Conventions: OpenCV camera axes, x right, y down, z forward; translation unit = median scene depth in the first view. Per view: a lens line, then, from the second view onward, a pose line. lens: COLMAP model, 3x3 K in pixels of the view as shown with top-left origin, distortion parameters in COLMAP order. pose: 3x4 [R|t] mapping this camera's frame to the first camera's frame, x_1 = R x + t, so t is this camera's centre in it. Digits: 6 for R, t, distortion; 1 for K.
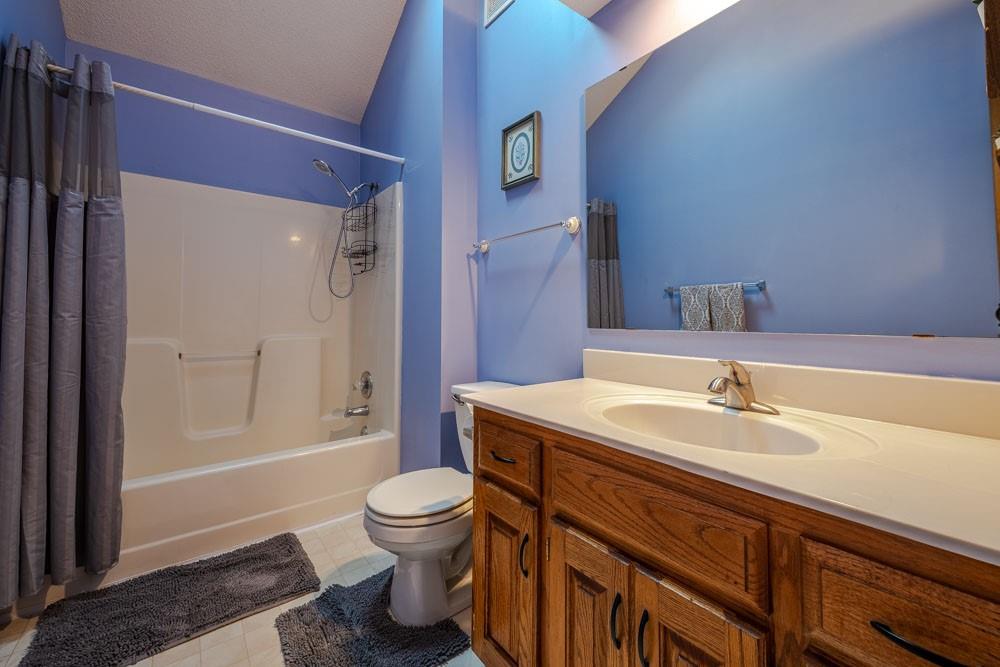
lens RADIAL K [[405.3, 0, 498.0], [0, 405.3, 291.5], [0, 0, 1]] dist [-0.000169, -0.000516]
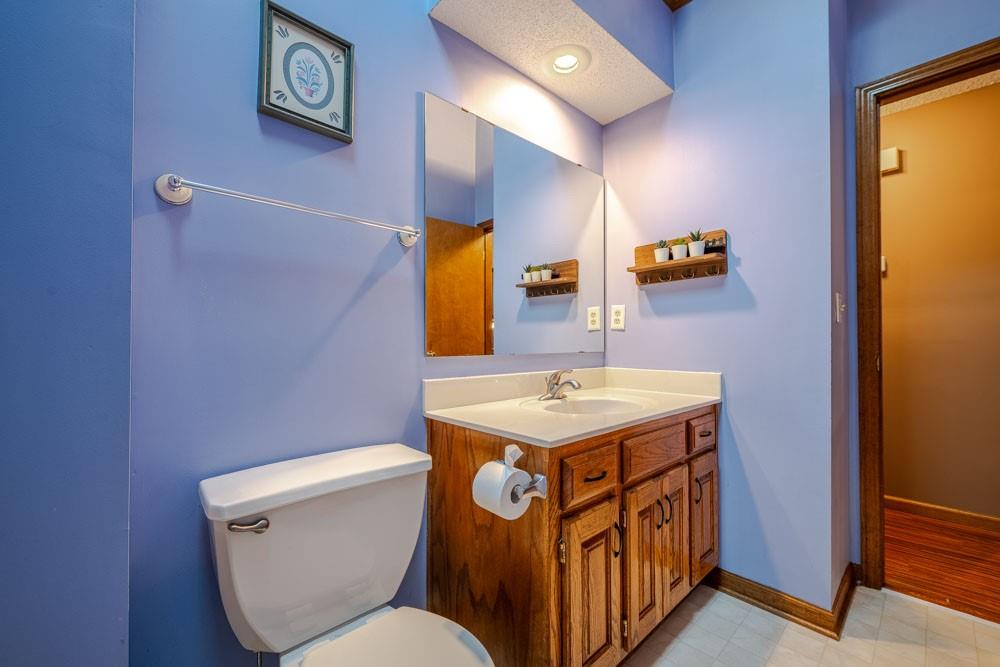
lens RADIAL K [[398.0, 0, 502.3], [0, 398.0, 332.4], [0, 0, 1]] dist [-0.000626, -0.000516]
pose [[-0.080809, 0.024722, 0.996423, -0.552290], [-0.062957, 0.997570, -0.029856, 0.042020], [-0.994739, -0.065144, -0.079056, 0.729436]]
